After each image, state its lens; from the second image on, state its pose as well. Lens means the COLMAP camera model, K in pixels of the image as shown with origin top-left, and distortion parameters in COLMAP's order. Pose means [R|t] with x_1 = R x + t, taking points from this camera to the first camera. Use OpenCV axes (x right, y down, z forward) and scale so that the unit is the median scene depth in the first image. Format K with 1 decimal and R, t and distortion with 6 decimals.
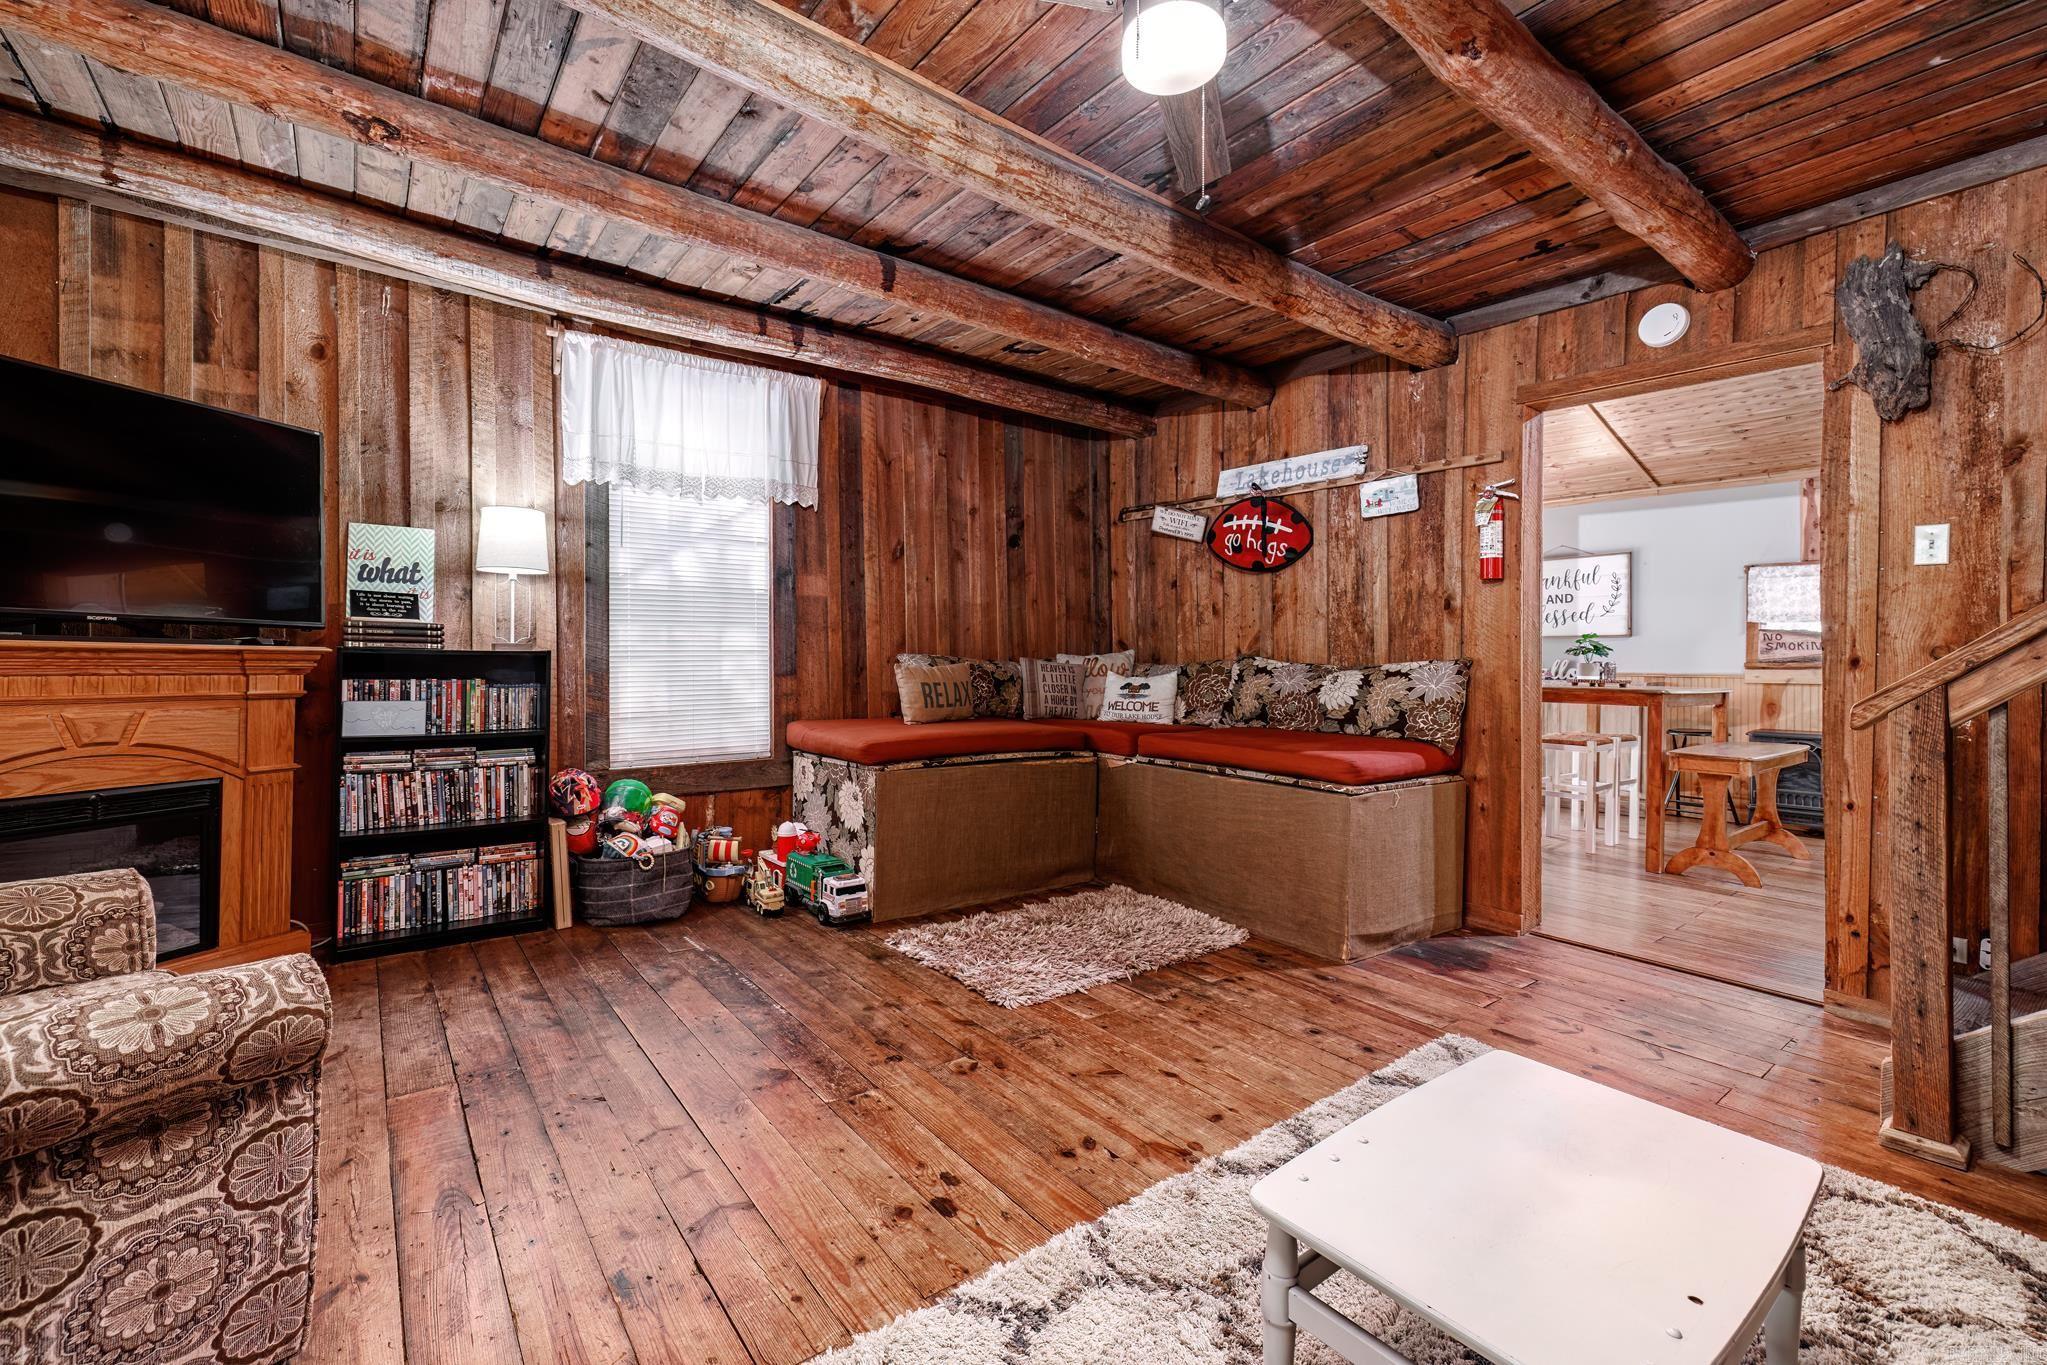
lens RADIAL K [[858.7, 0, 1012.6], [0, 858.7, 656.8], [0, 0, 1]] dist [0.002420, 0.000140]
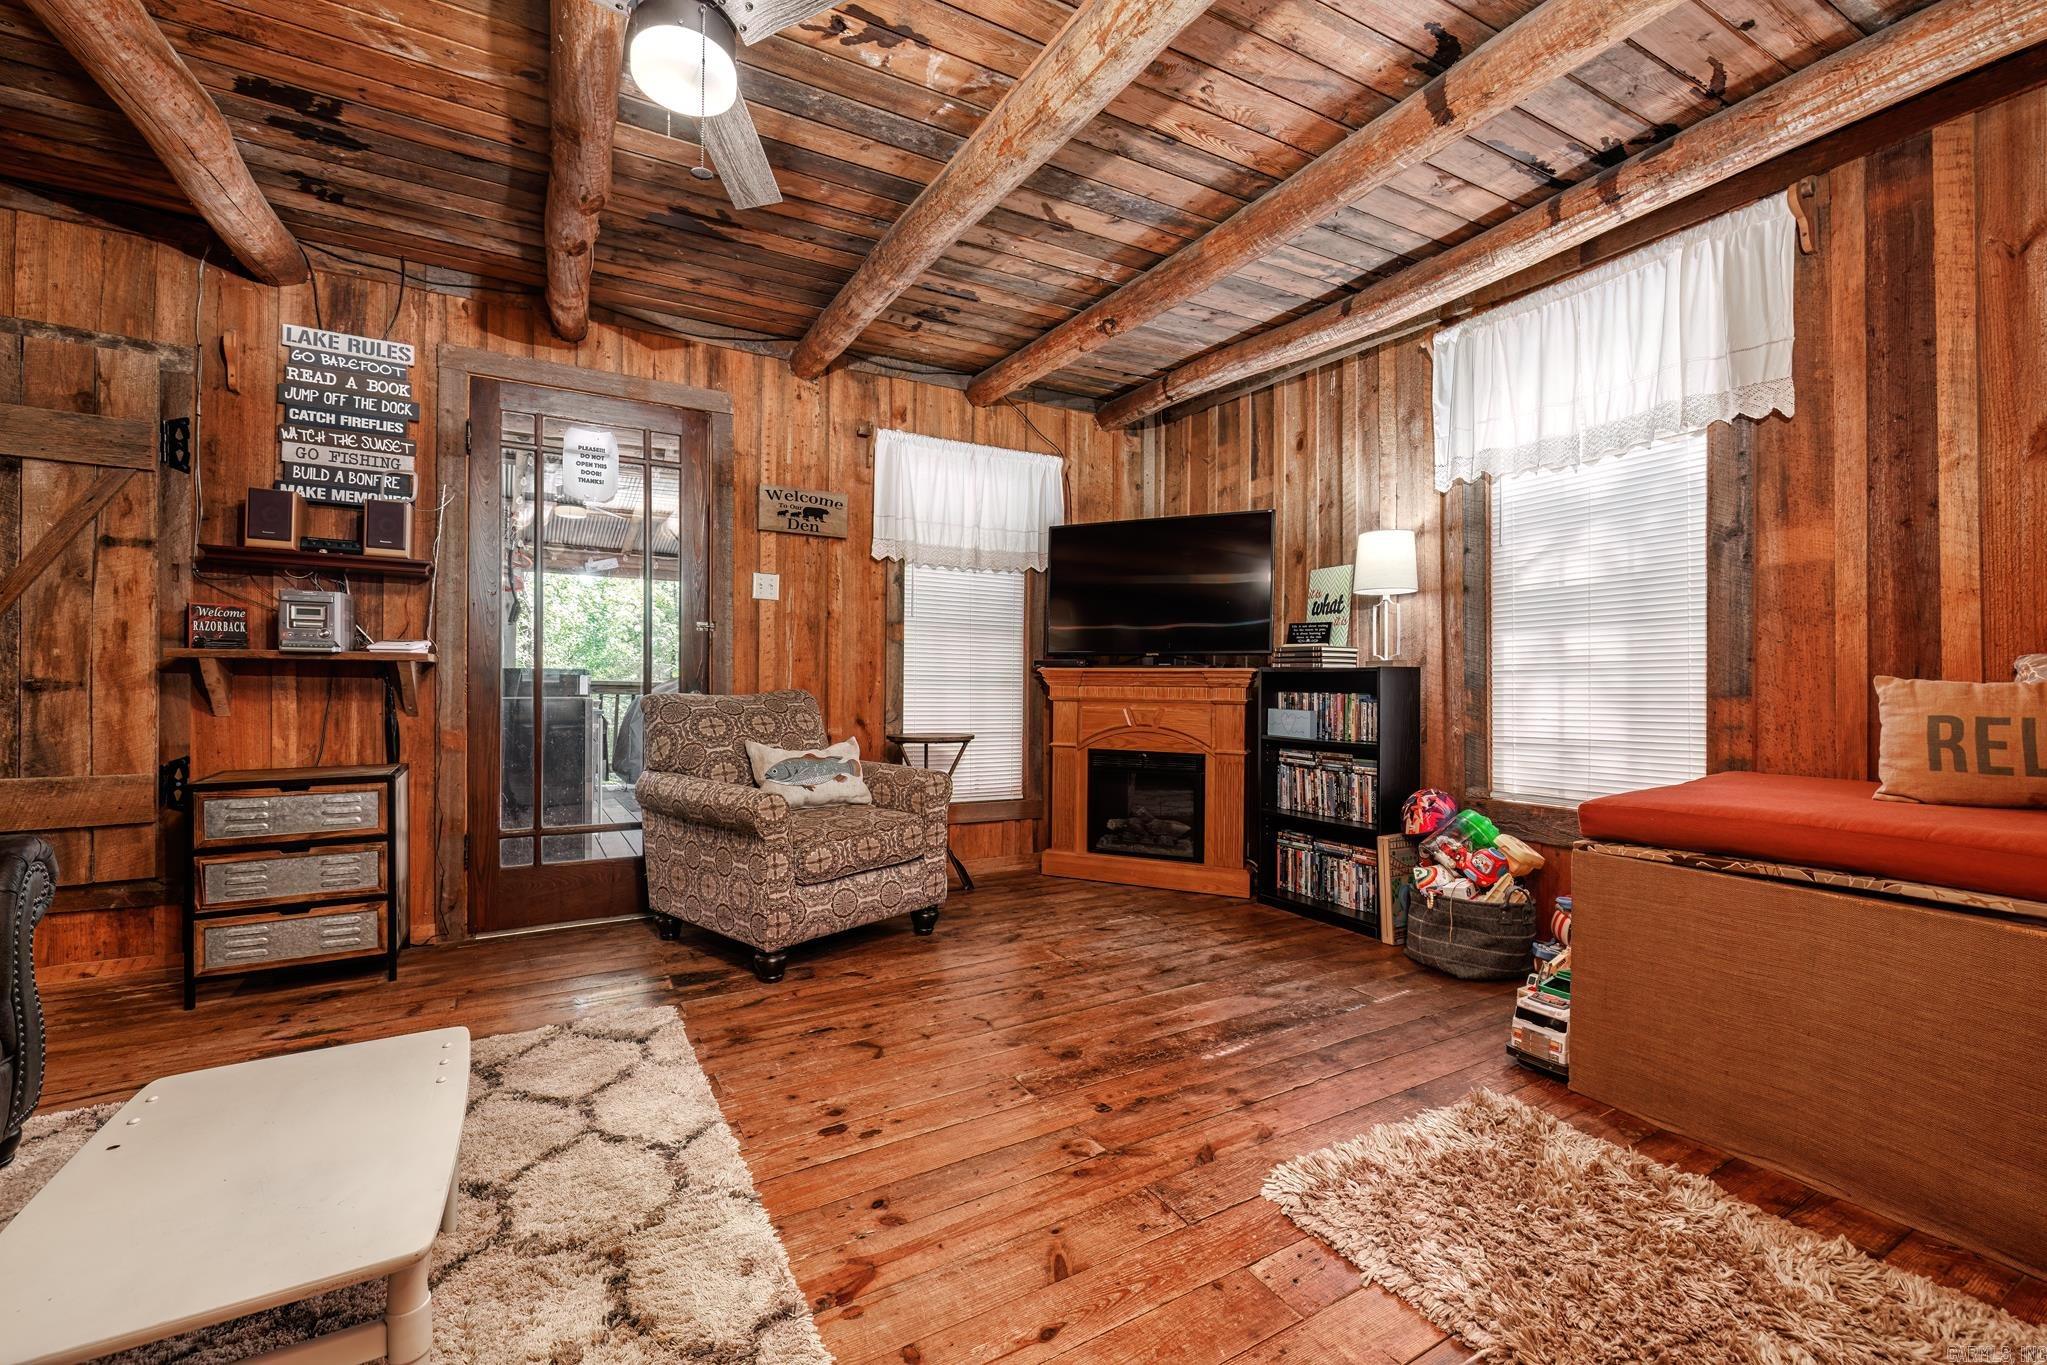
lens RADIAL K [[872.2, 0, 1026.5], [0, 872.2, 678.4], [0, 0, 1]] dist [-0.000568, -0.000114]
pose [[-0.134136, -0.011219, -0.990899, 0.532507], [0.001961, 0.999931, -0.011587, 0.017521], [0.990961, -0.003497, -0.134104, 0.706073]]
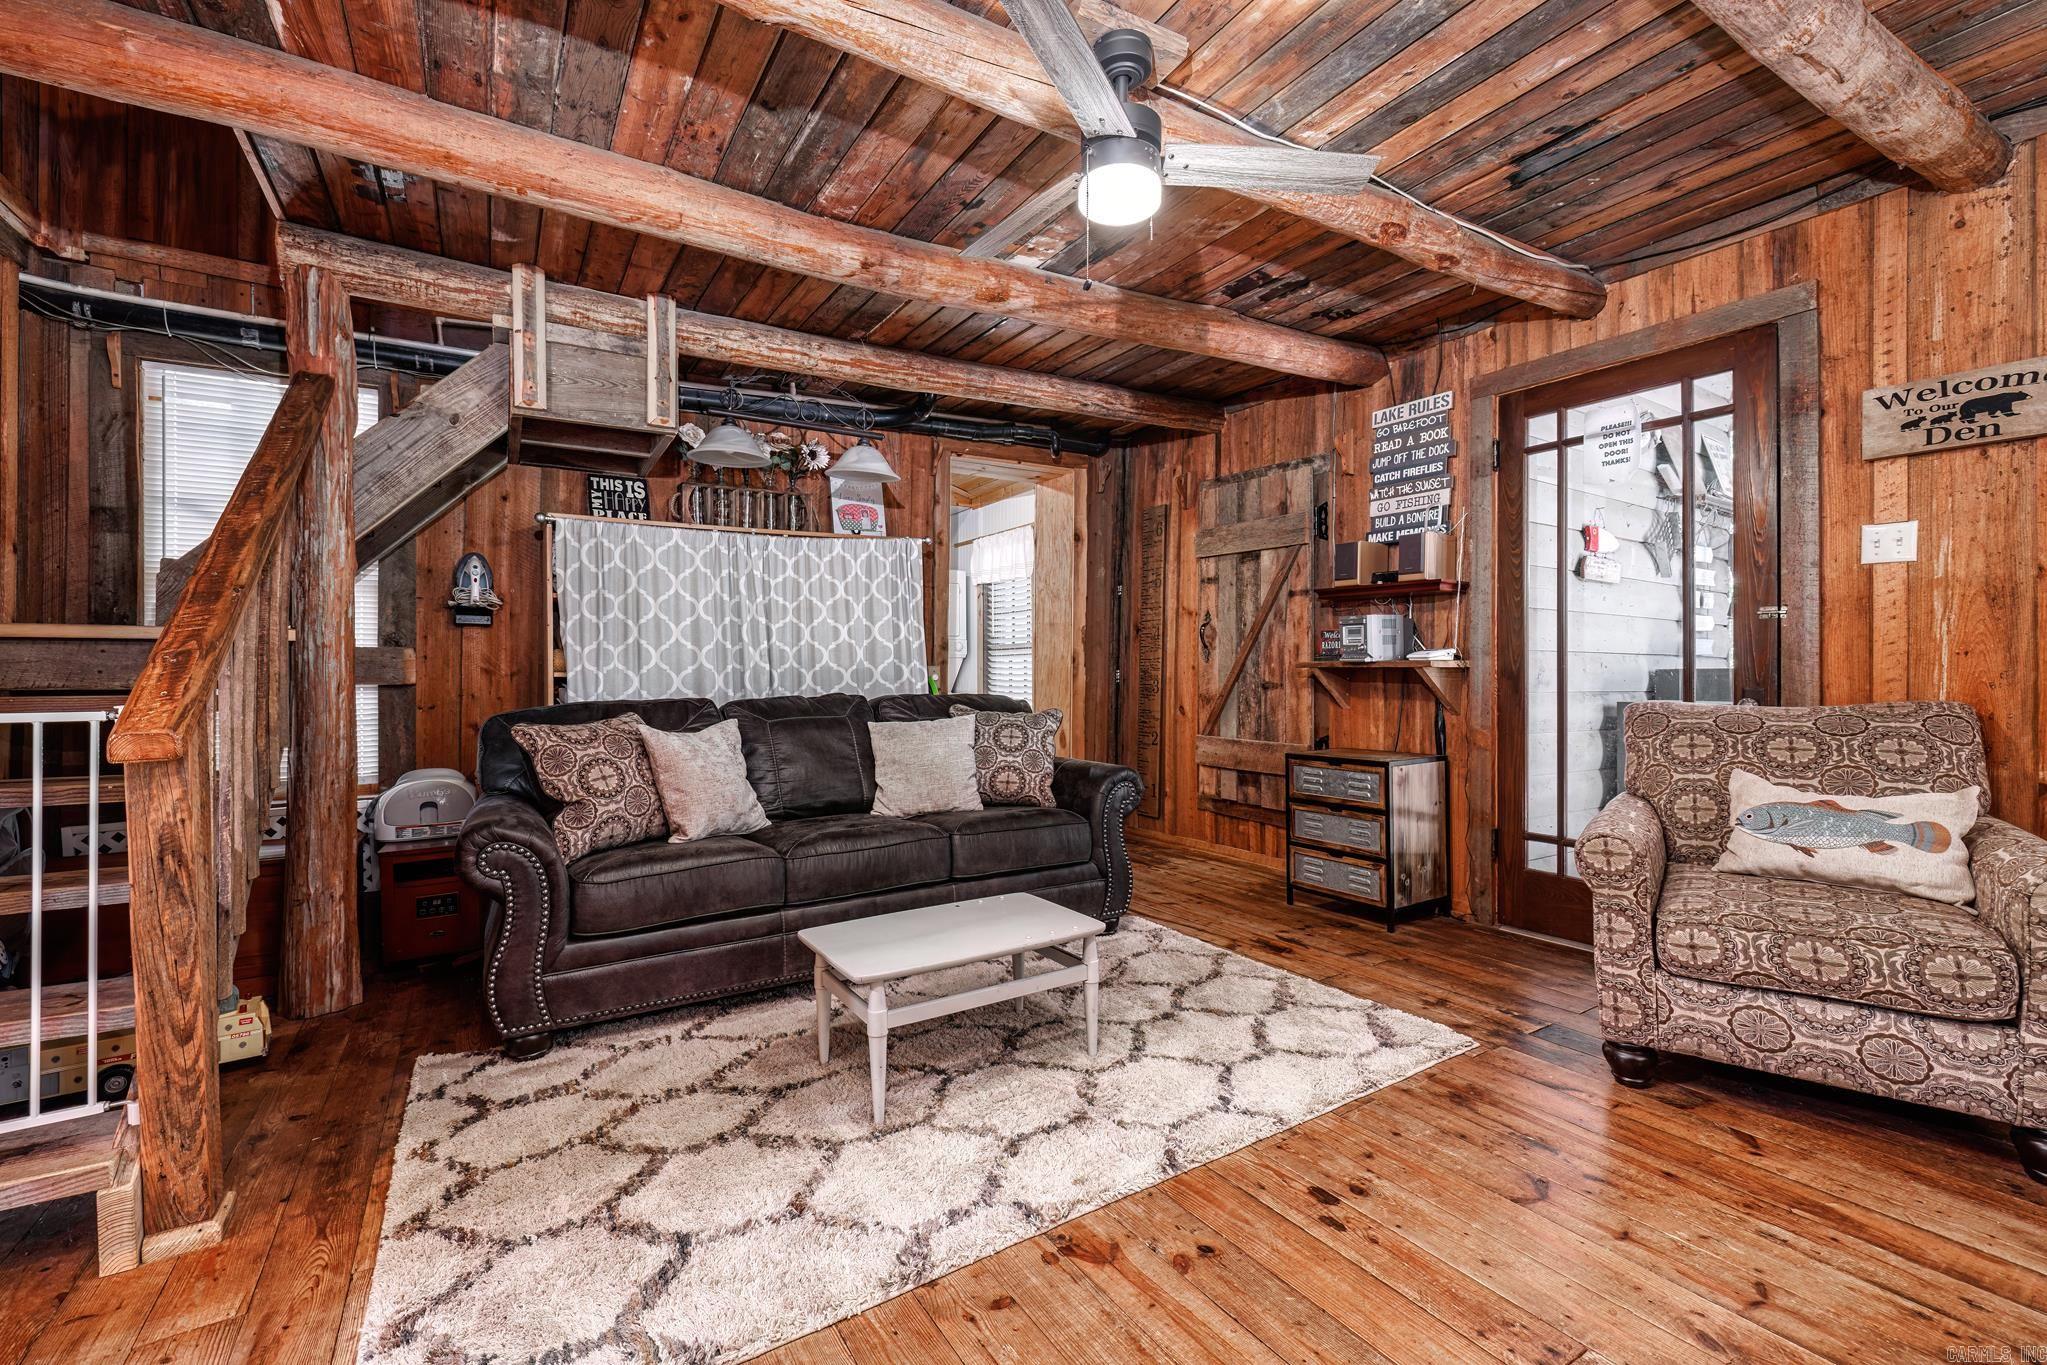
lens RADIAL K [[849.4, 0, 1024.0], [0, 849.4, 669.9], [0, 0, 1]] dist [-0.002249, -0.000489]
pose [[-0.995040, -0.006031, 0.099296, 0.091063], [-0.007133, 0.999917, -0.010747, 0.004961], [-0.099222, -0.011402, -0.995000, 1.029588]]
